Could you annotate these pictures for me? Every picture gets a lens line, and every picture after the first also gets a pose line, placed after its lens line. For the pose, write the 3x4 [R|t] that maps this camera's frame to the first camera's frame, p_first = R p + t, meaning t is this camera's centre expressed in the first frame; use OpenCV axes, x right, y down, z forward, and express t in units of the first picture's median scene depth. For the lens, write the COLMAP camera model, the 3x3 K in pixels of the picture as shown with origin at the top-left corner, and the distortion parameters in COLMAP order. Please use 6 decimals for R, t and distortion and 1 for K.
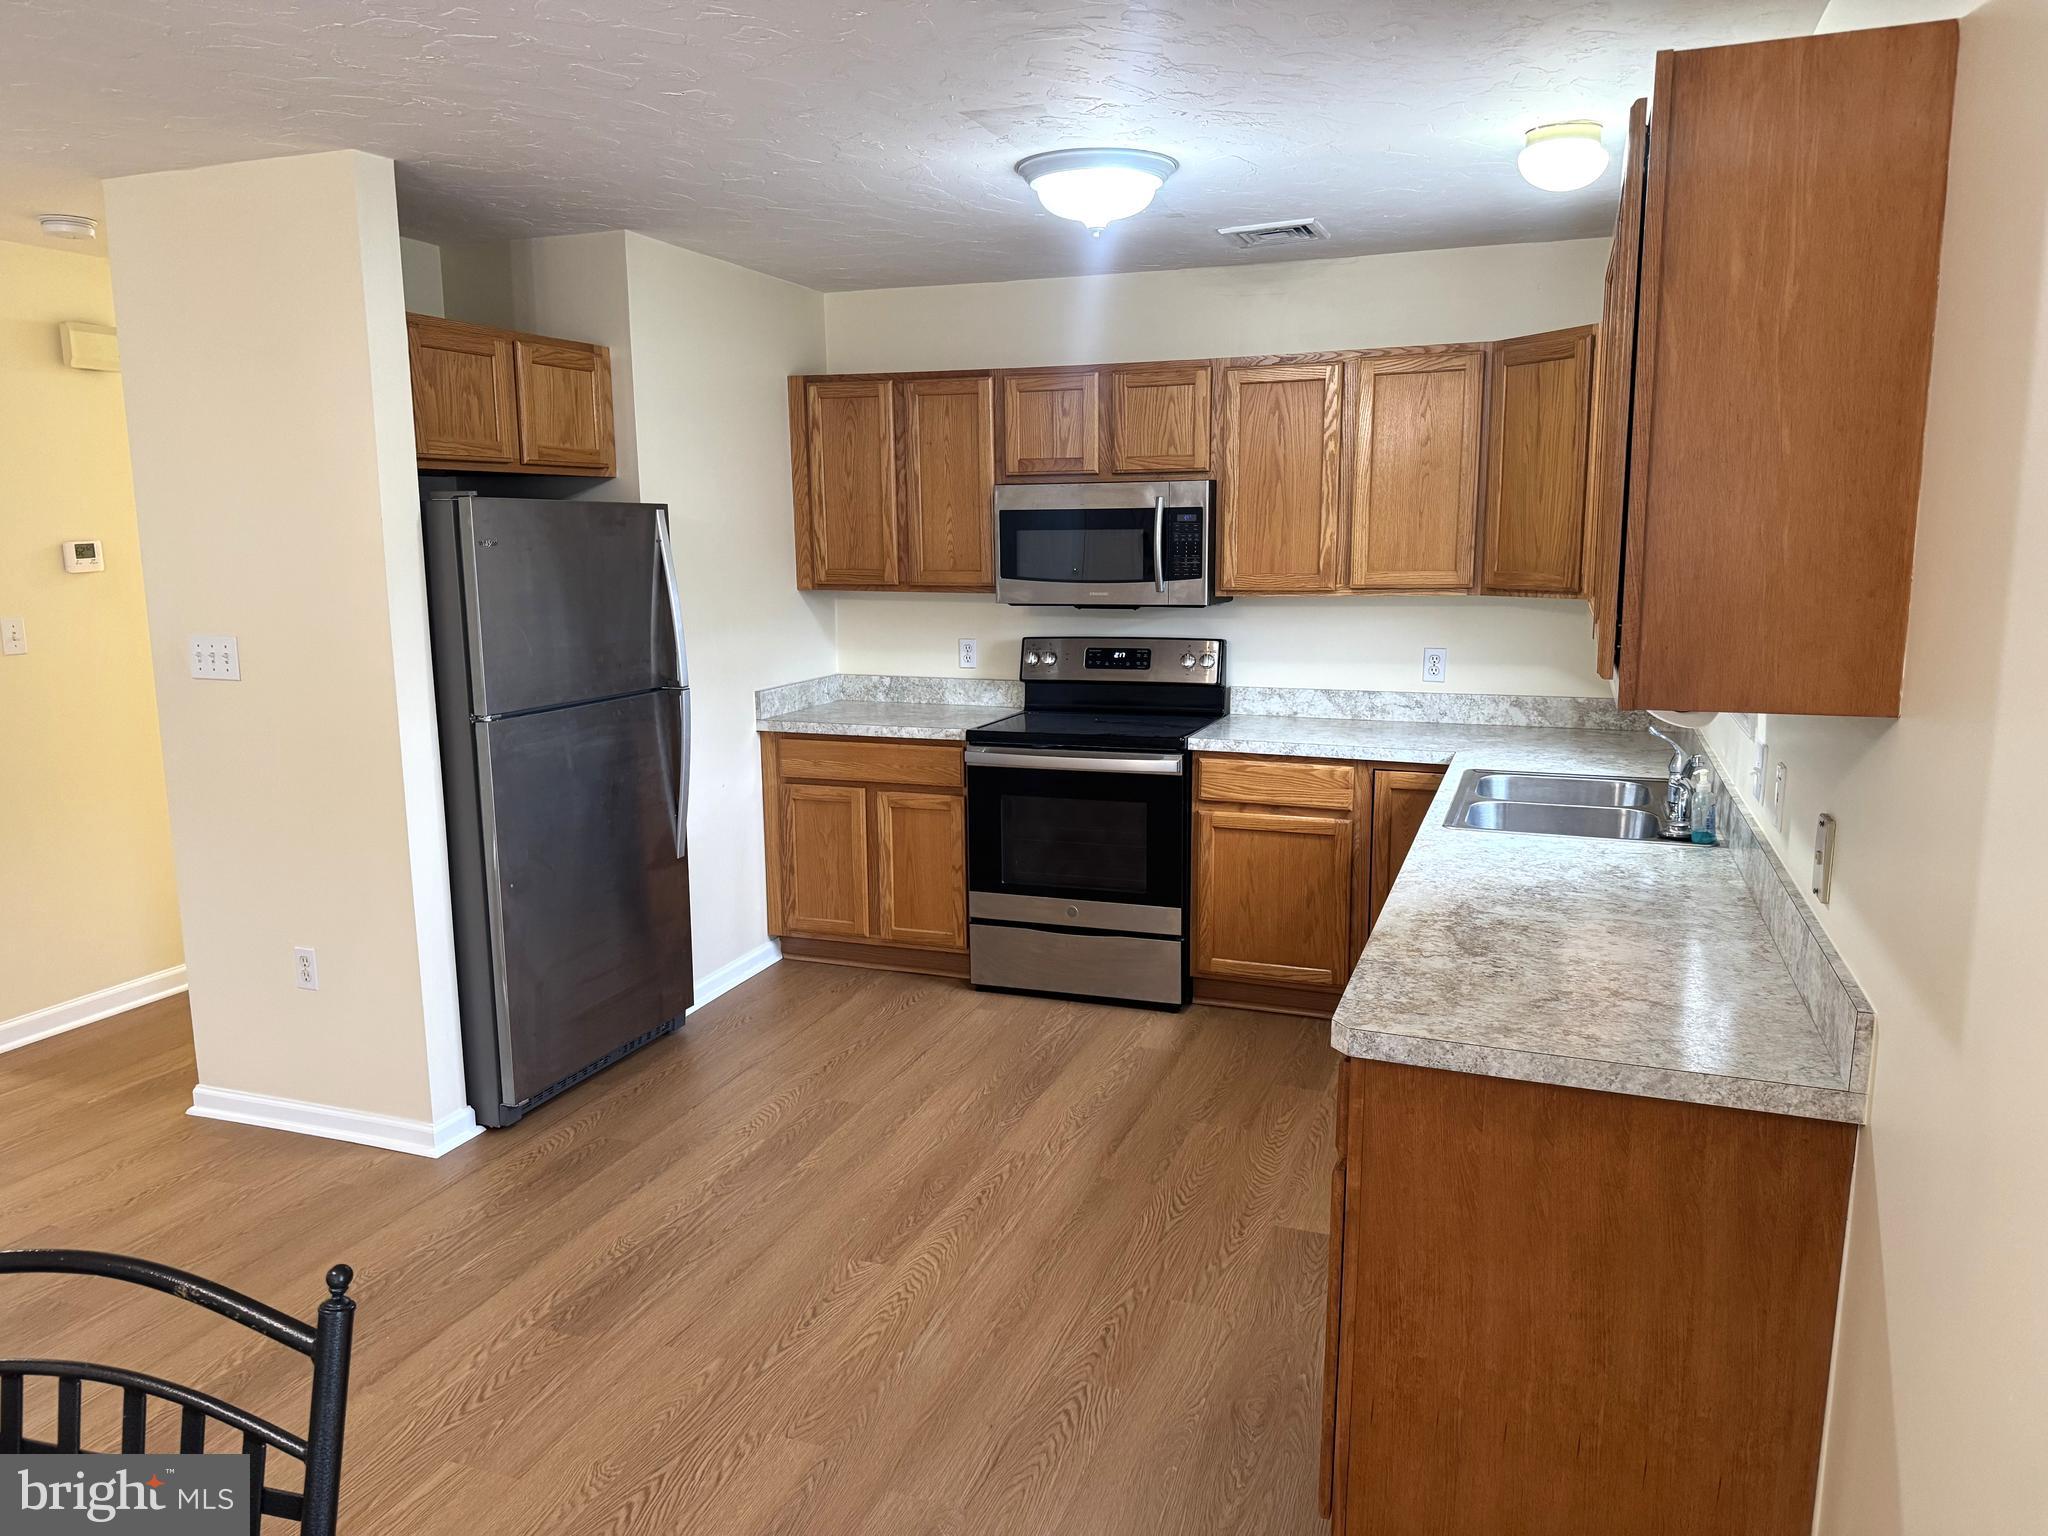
lens RADIAL K [[1432.7, 0, 1033.7], [0, 1432.7, 770.3], [0, 0, 1]] dist [0.105490, -0.024928]
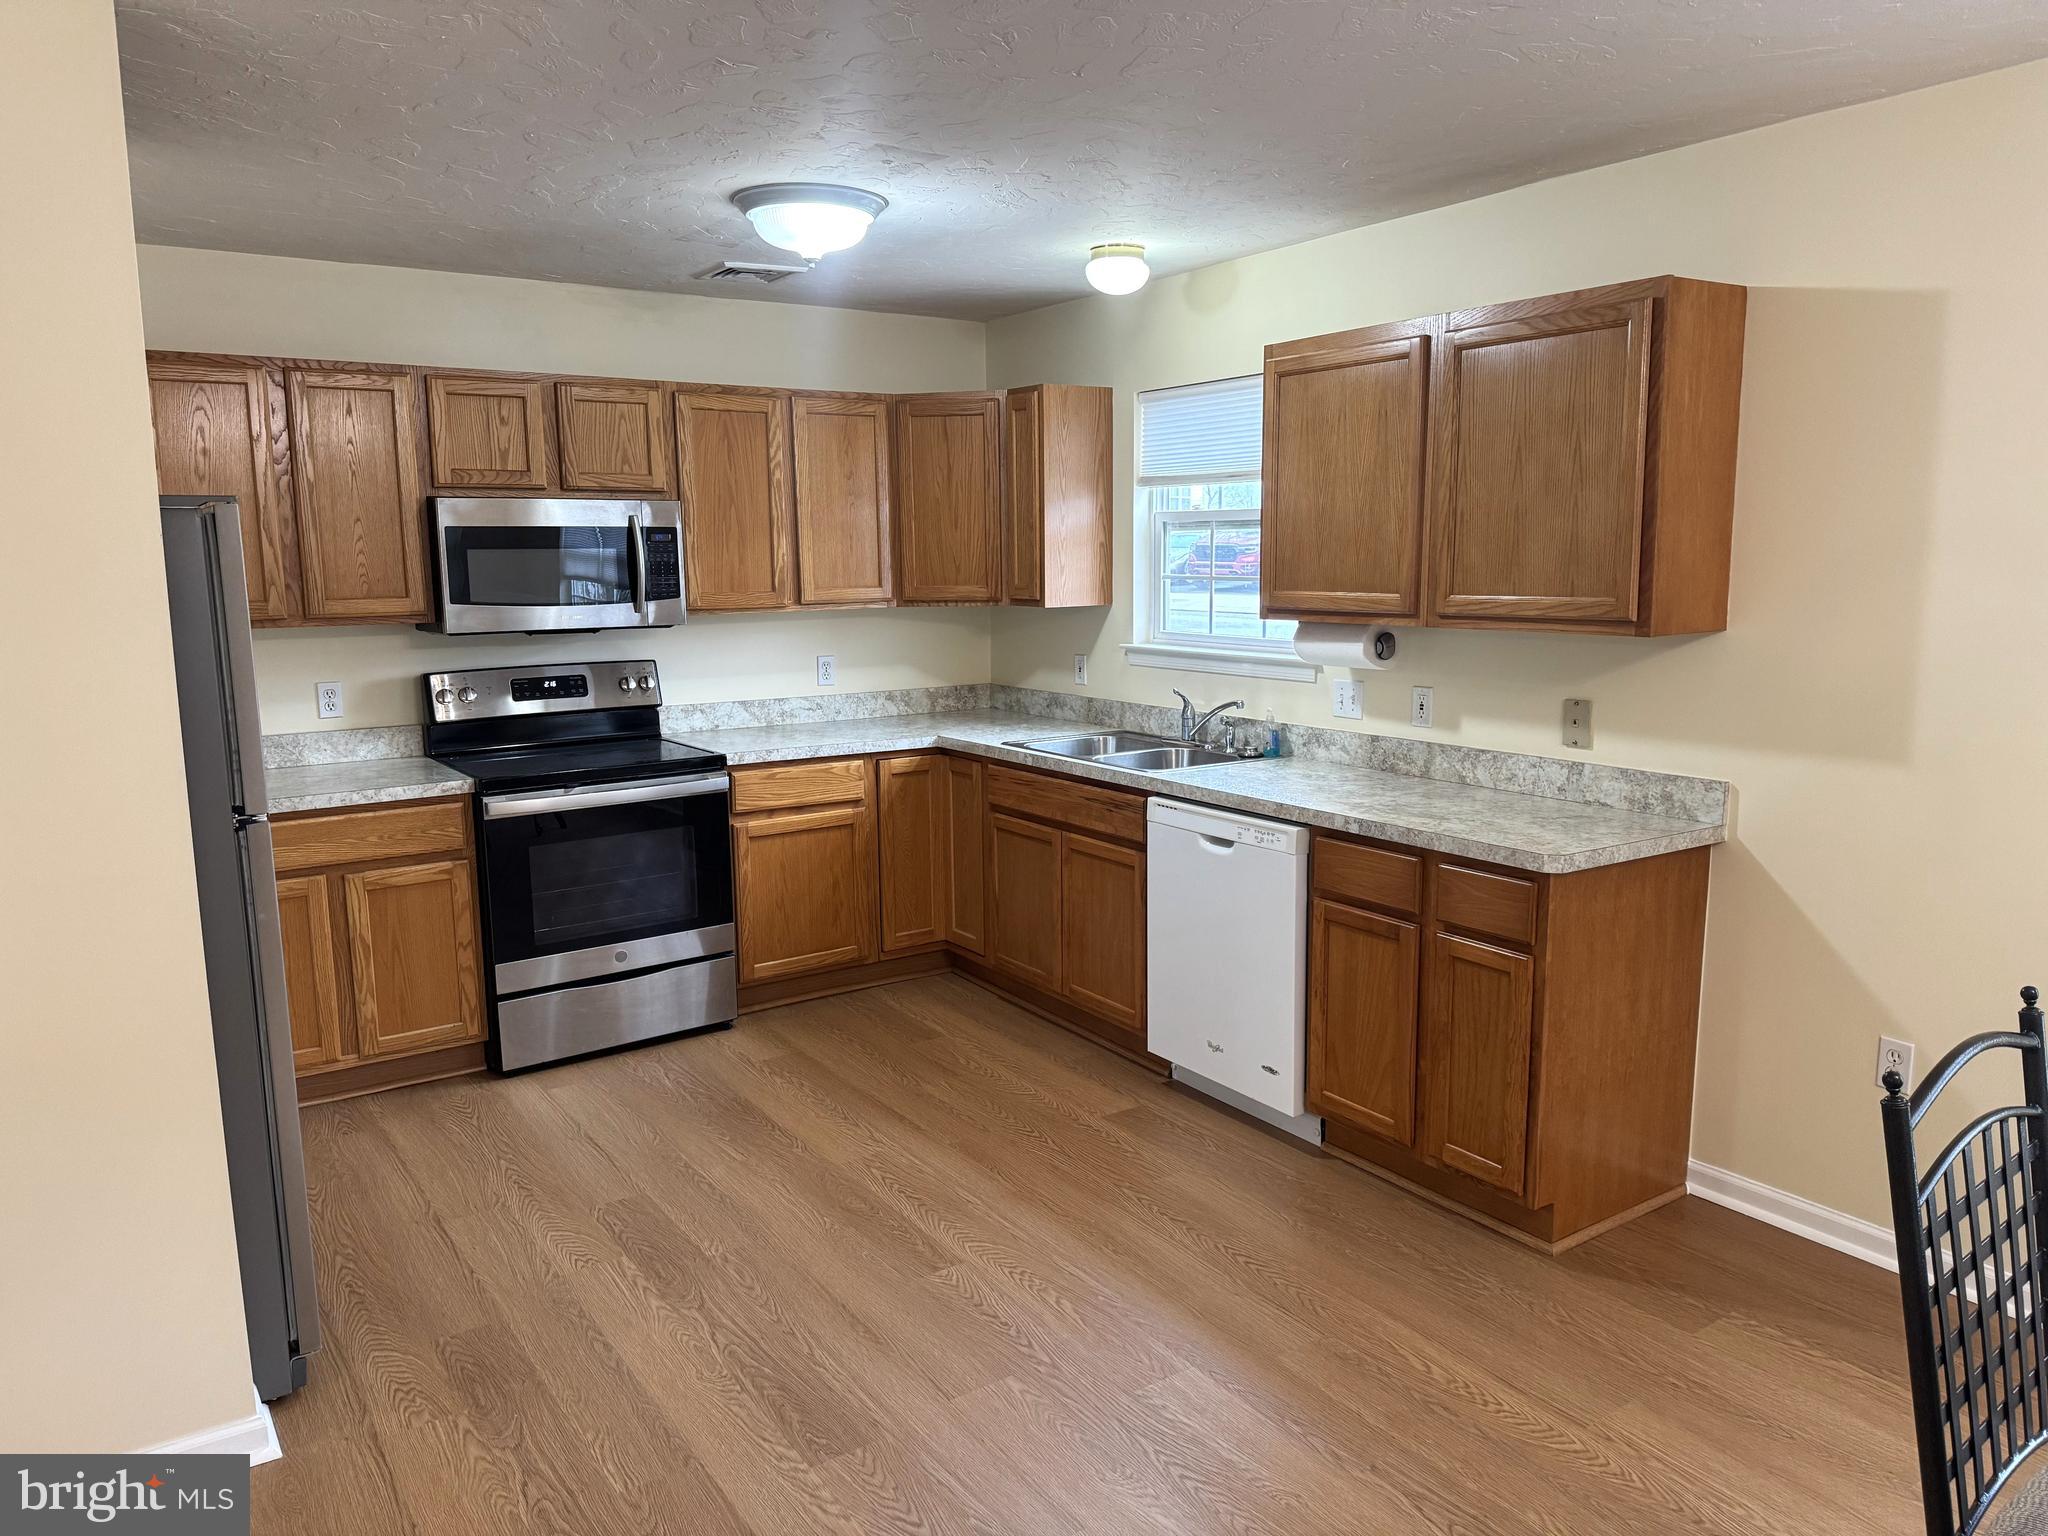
lens RADIAL K [[1432.7, 0, 1024.9], [0, 1432.7, 757.4], [0, 0, 1]] dist [0.105490, -0.024928]
pose [[0.585241, -0.119141, 0.802059, -0.577789], [0.144118, 0.988681, 0.041703, -0.031545], [-0.797950, 0.091184, 0.595787, 0.222331]]
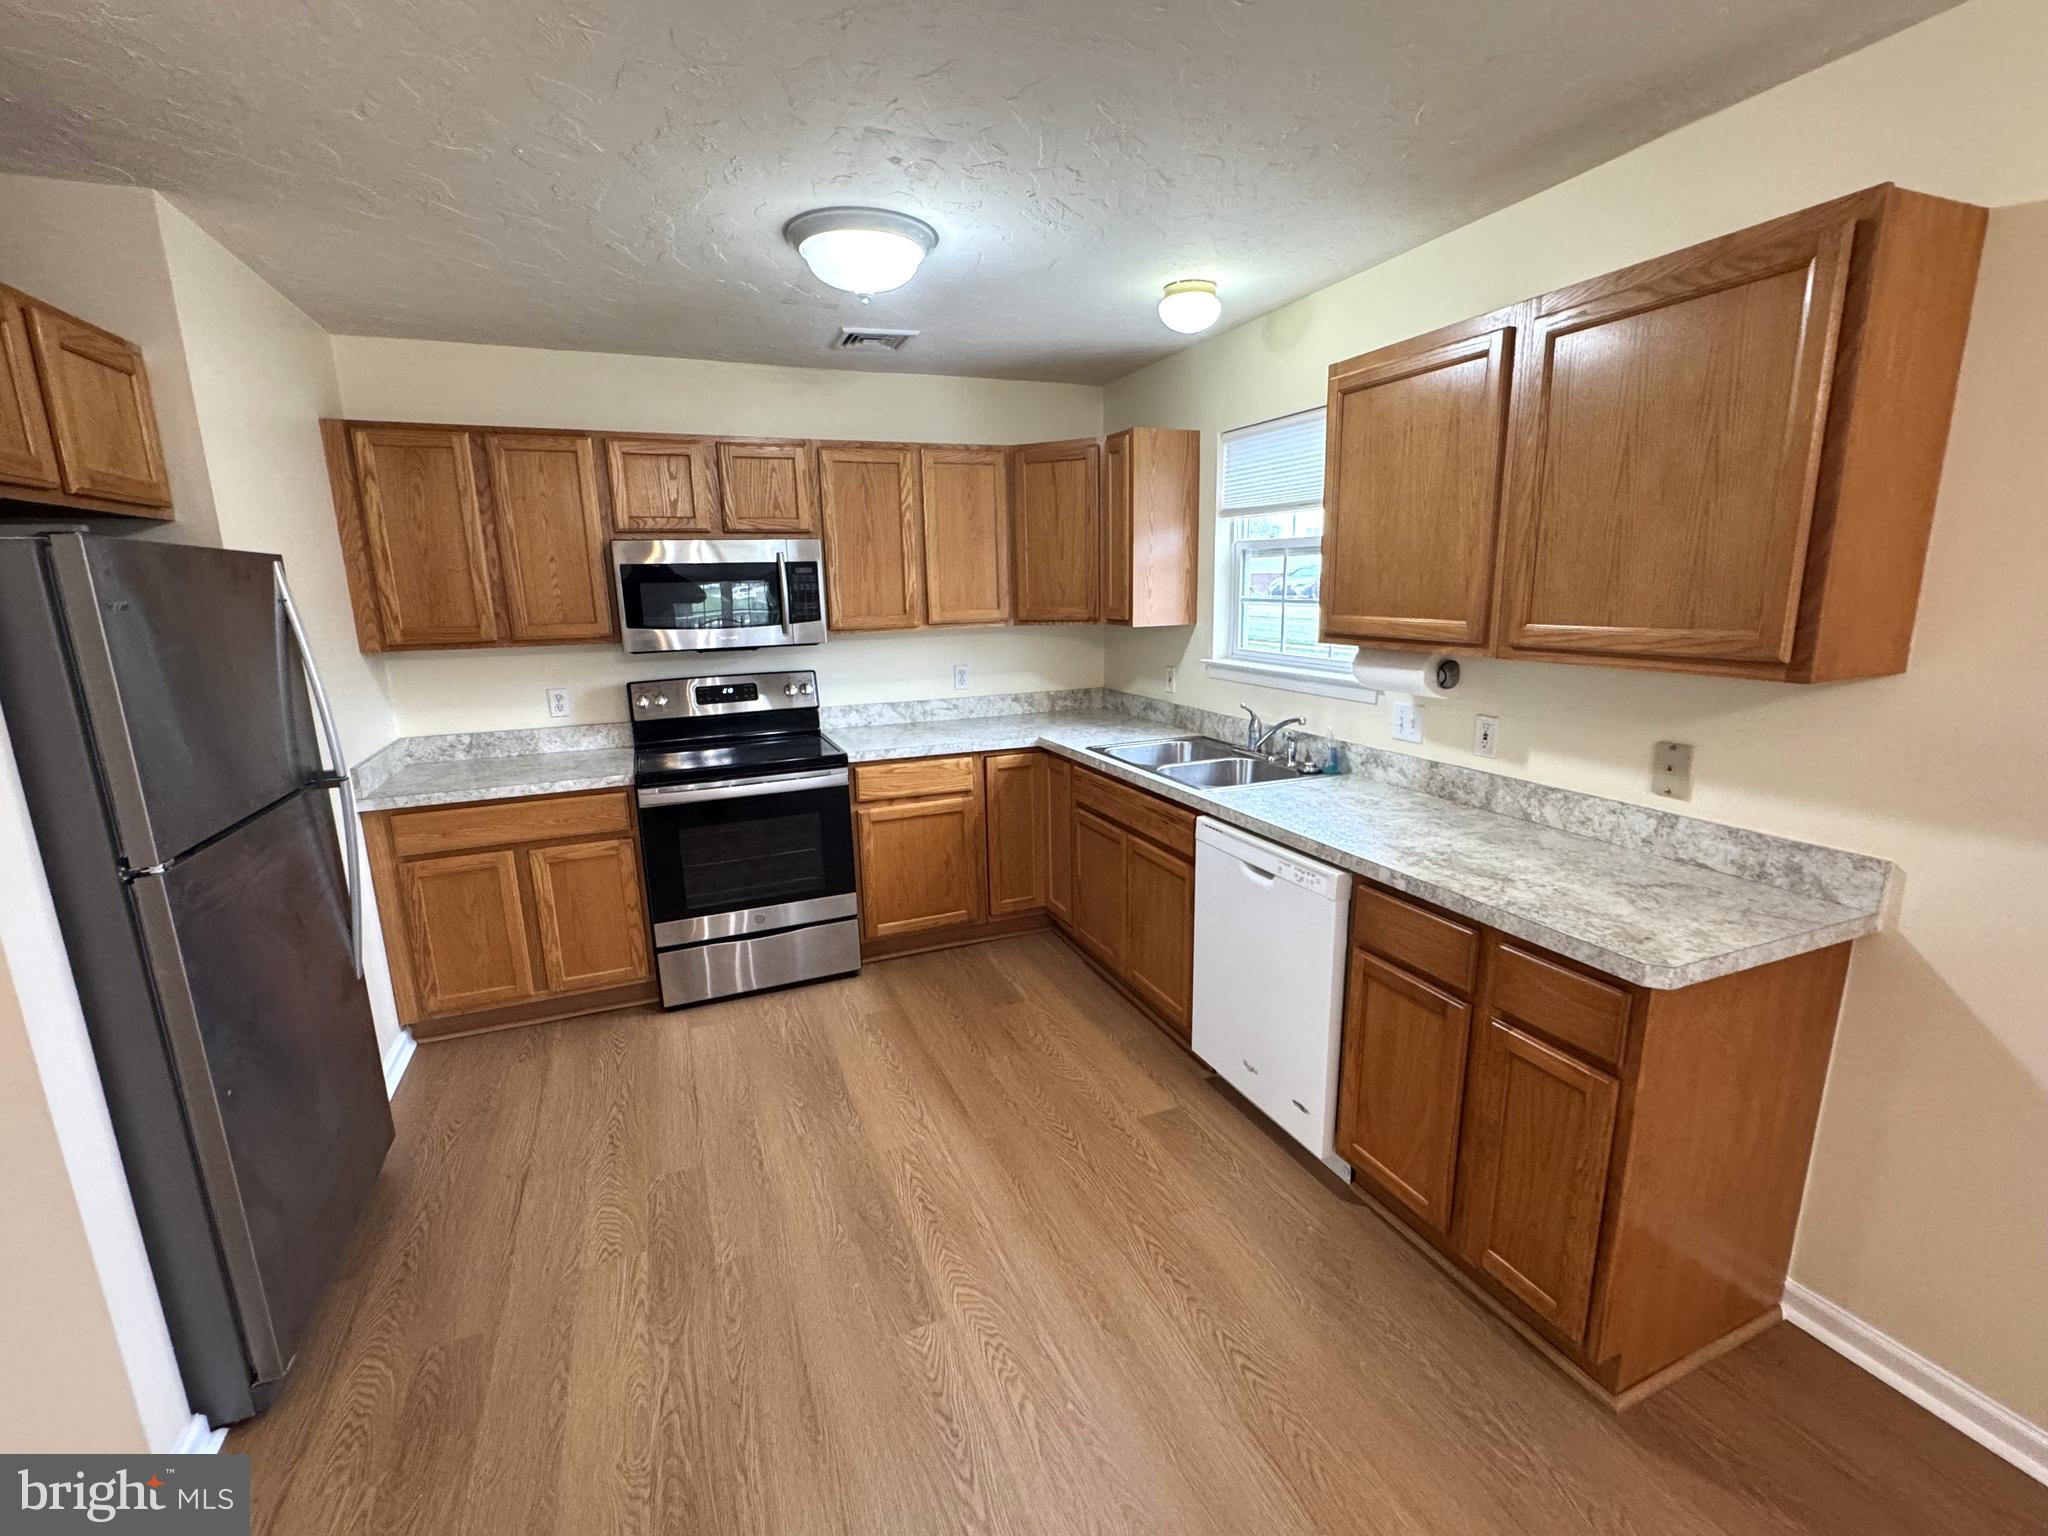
lens RADIAL K [[895.1, 0, 1019.3], [0, 895.1, 763.3], [0, 0, 1]] dist [0.005454, 0.002898]
pose [[0.739386, -0.145222, 0.657433, -0.278289], [0.129808, 0.988889, 0.072449, -0.049150], [-0.660650, 0.031772, 0.750022, 0.337127]]
